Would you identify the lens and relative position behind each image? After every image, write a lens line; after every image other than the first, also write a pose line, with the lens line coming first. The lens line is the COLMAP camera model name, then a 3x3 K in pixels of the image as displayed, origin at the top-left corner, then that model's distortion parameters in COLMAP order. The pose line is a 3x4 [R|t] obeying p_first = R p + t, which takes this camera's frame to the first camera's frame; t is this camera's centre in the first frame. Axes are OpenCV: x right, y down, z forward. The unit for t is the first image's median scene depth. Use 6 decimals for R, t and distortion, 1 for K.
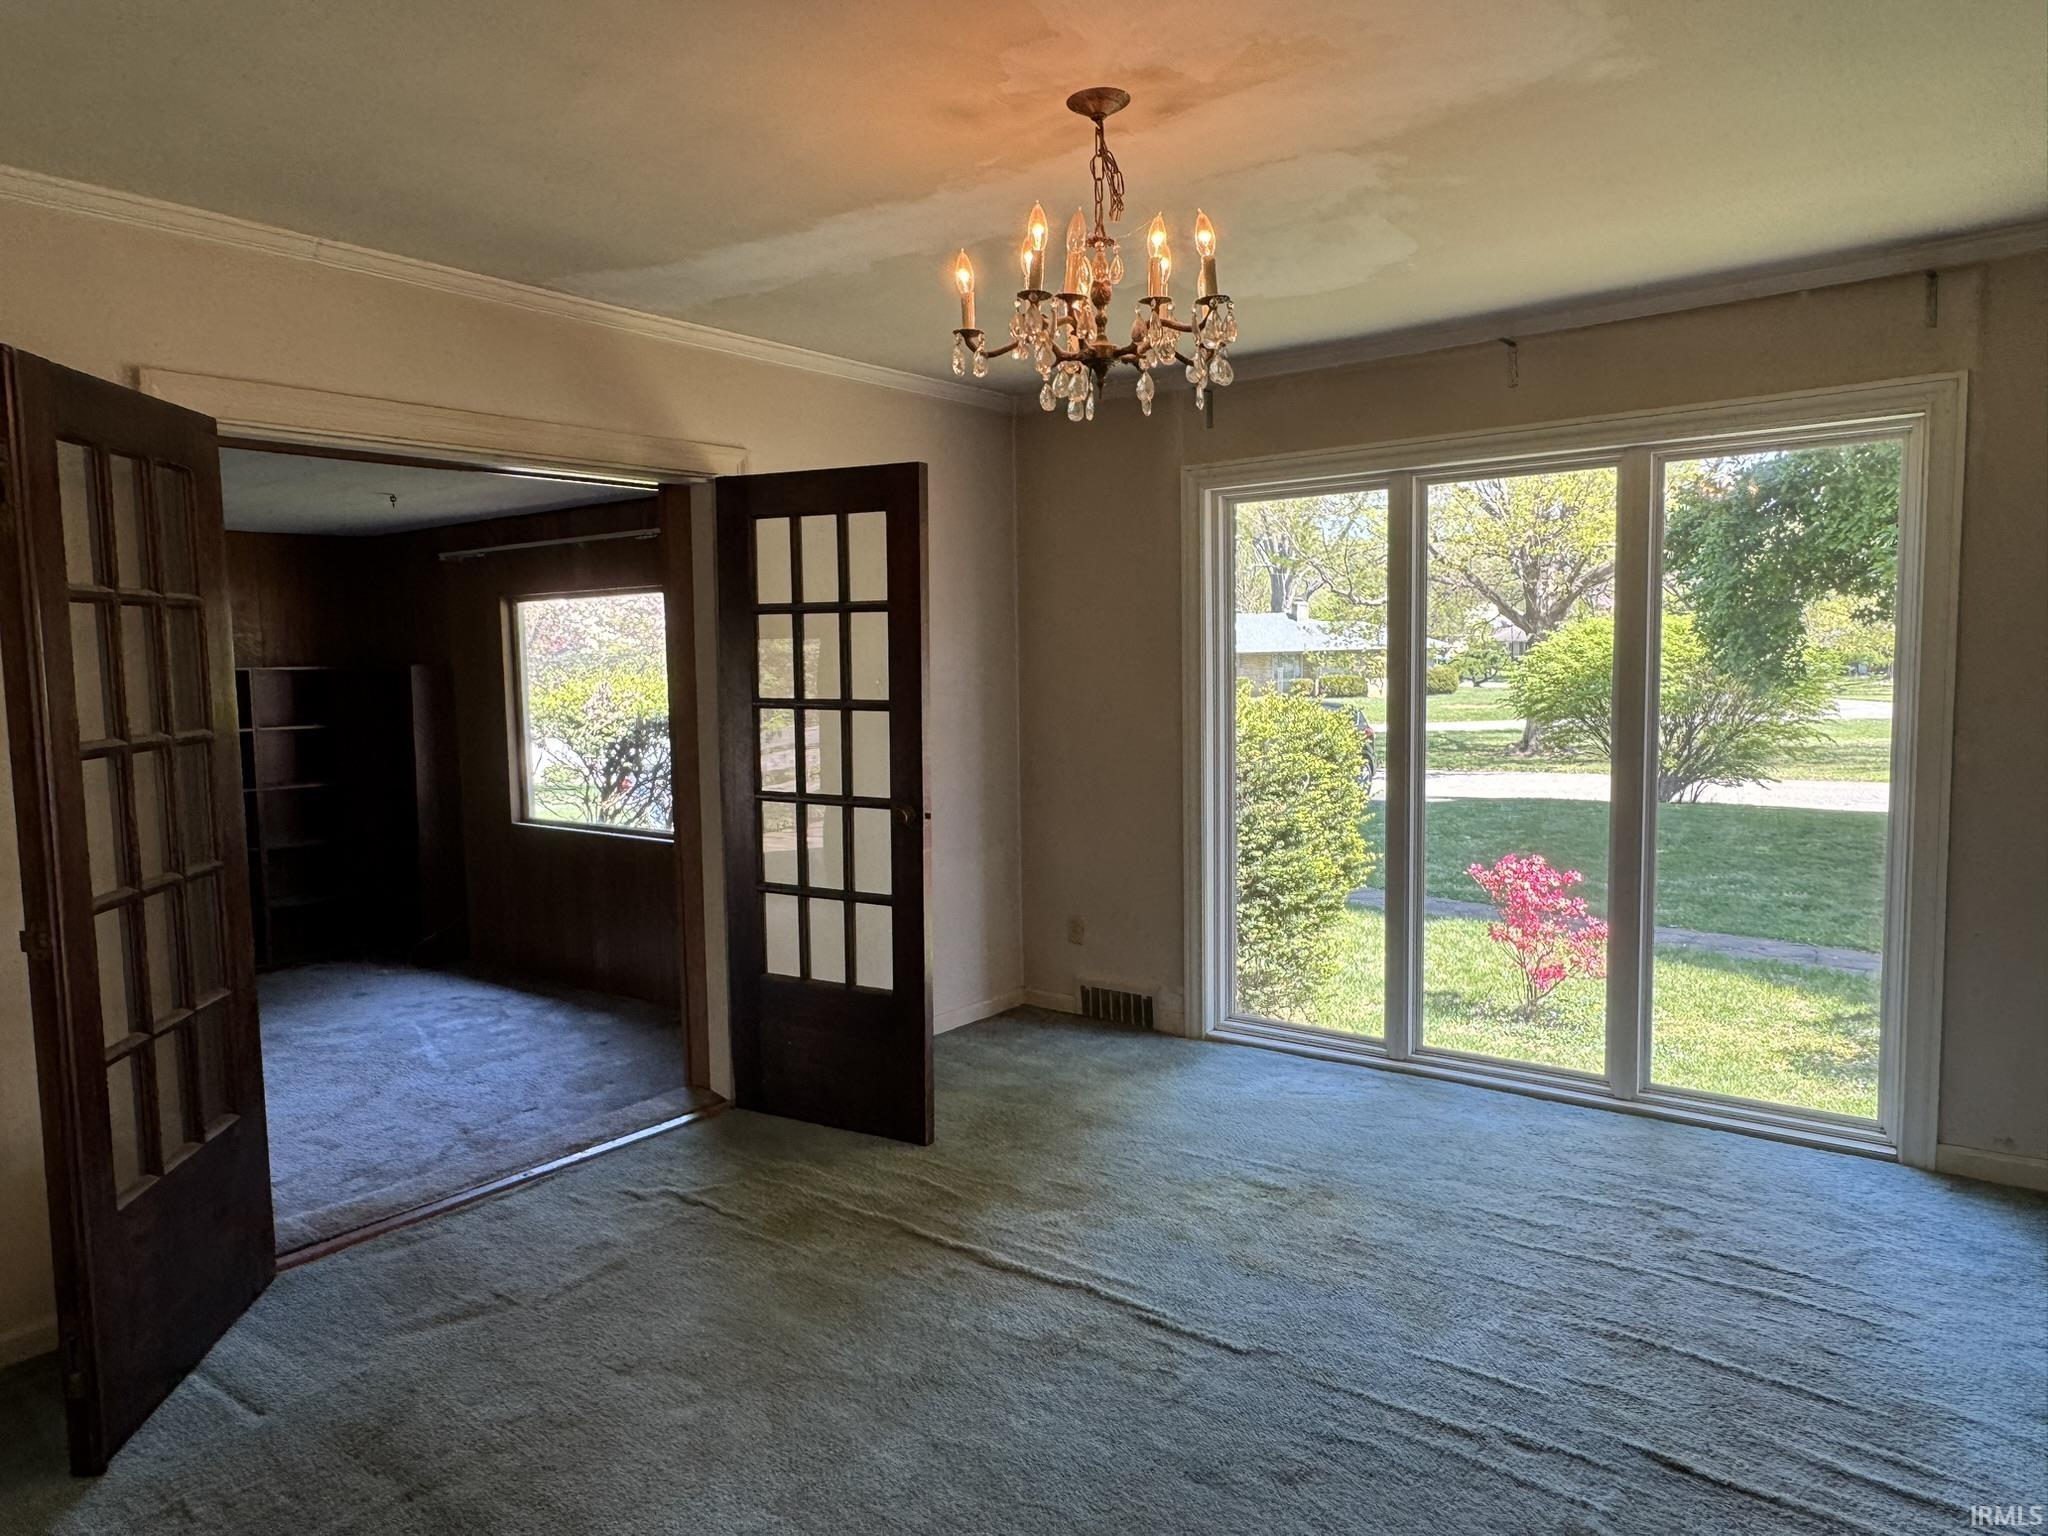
lens RADIAL K [[1324.5, 0, 1024.7], [0, 1324.5, 771.7], [0, 0, 1]] dist [-0.004603, 0.002560]
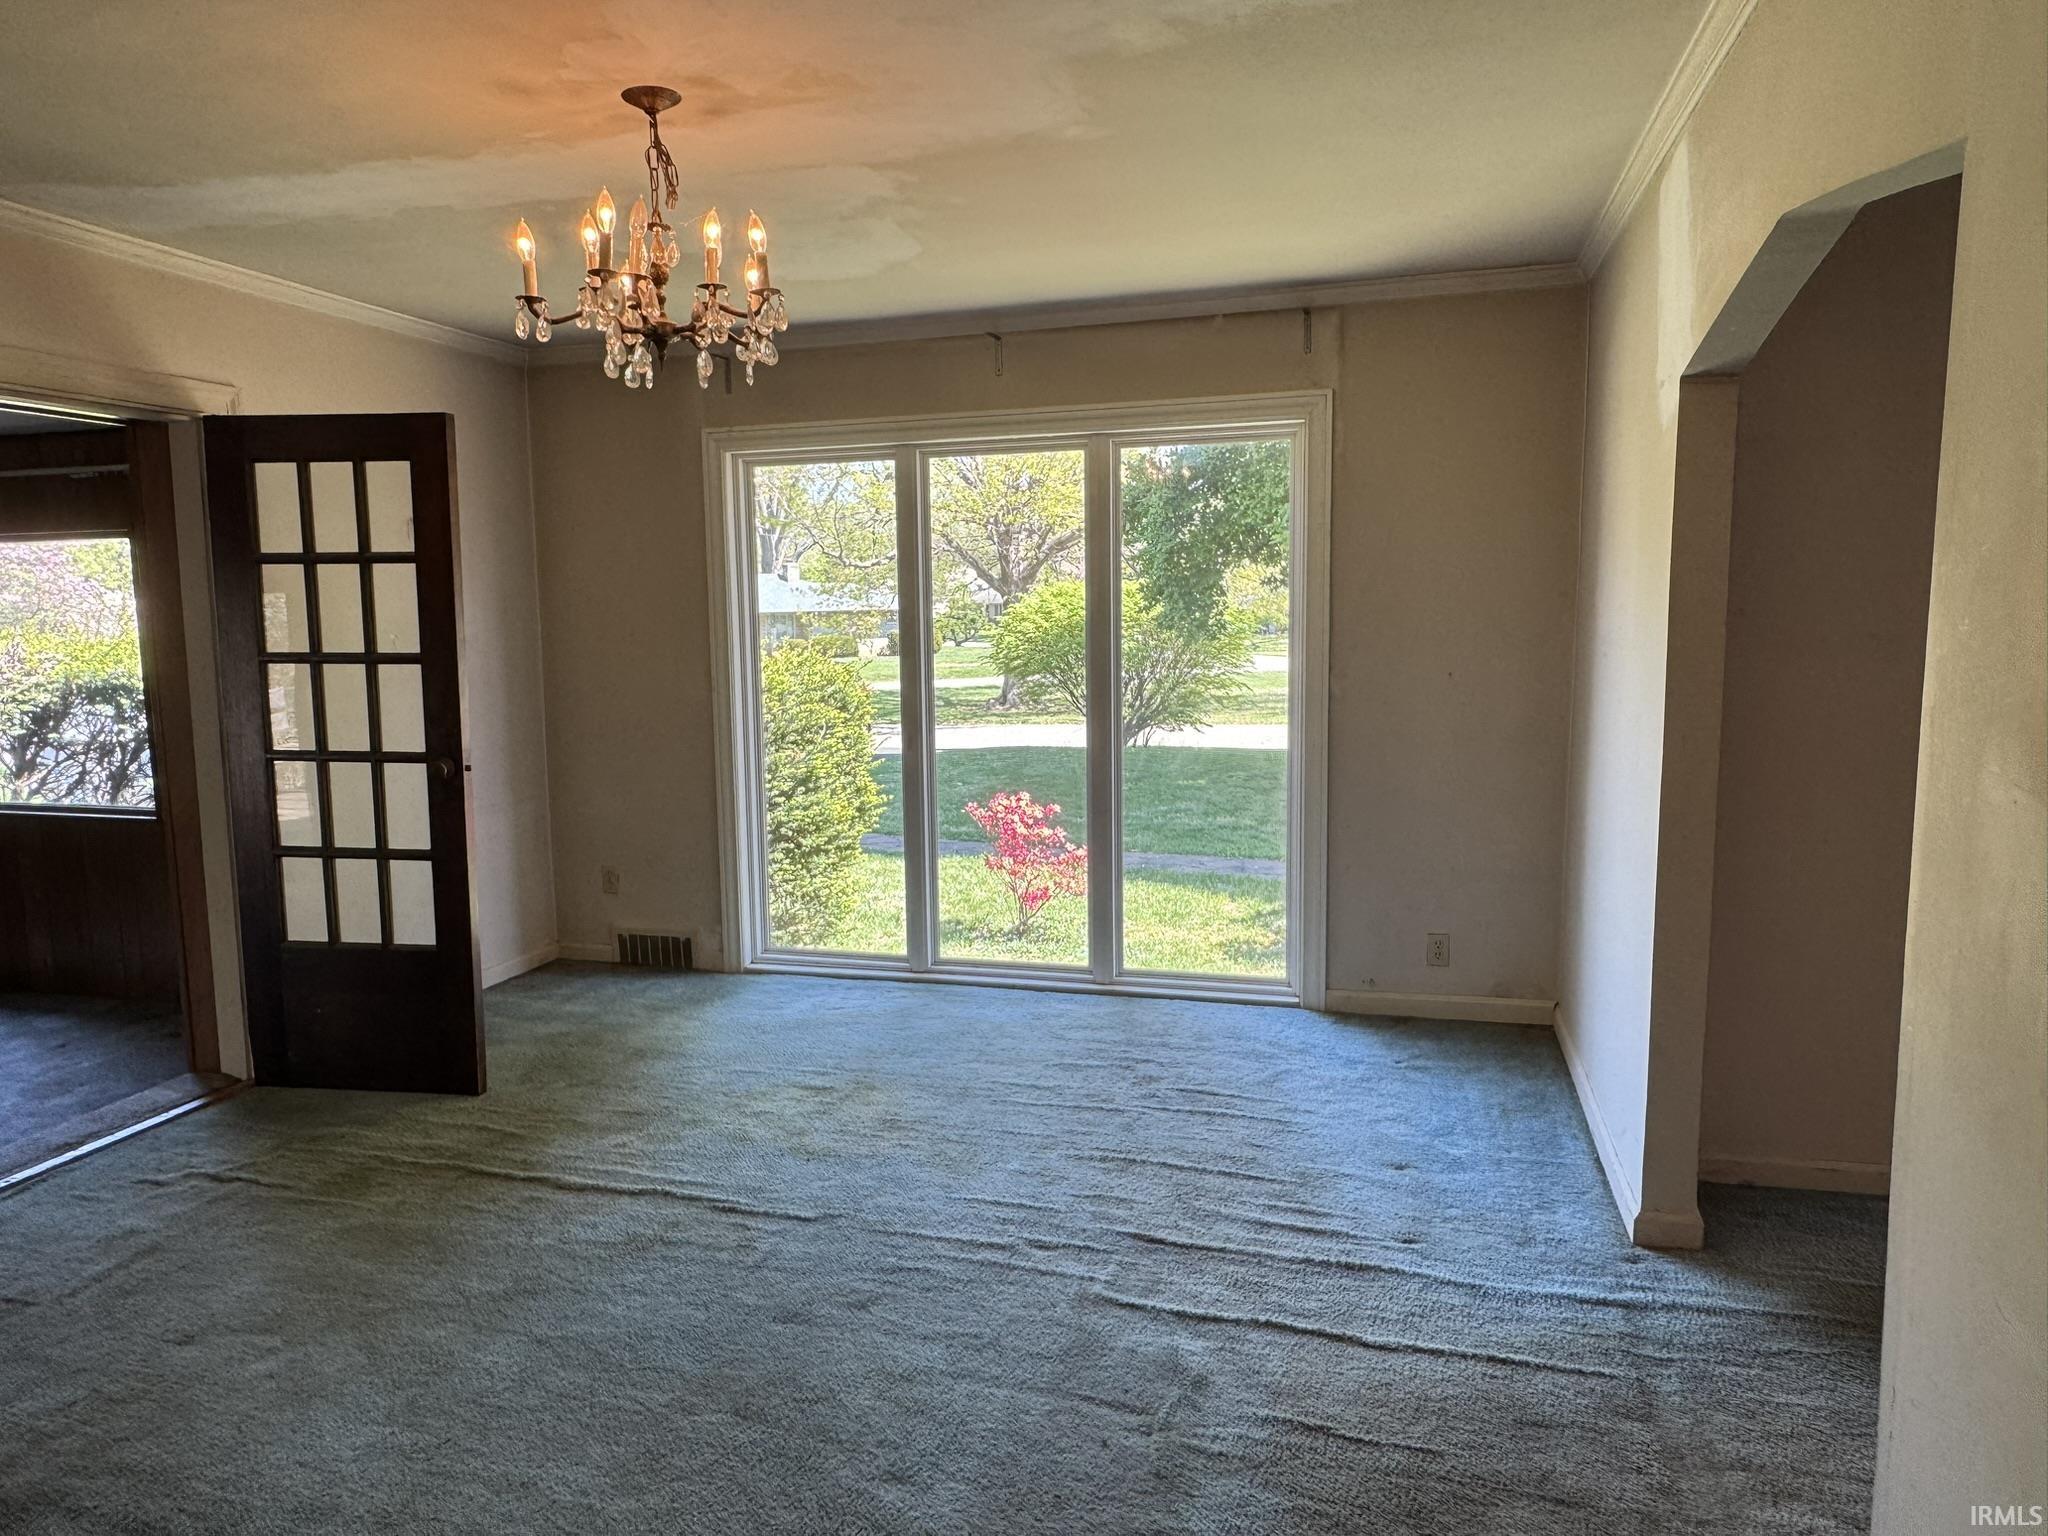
lens RADIAL K [[1324.5, 0, 1024.4], [0, 1324.5, 776.4], [0, 0, 1]] dist [-0.004603, 0.002560]
pose [[0.928800, -0.042465, 0.368141, -0.053607], [0.030550, 0.998805, 0.038137, 0.014875], [-0.369321, -0.024175, 0.928987, -0.092849]]
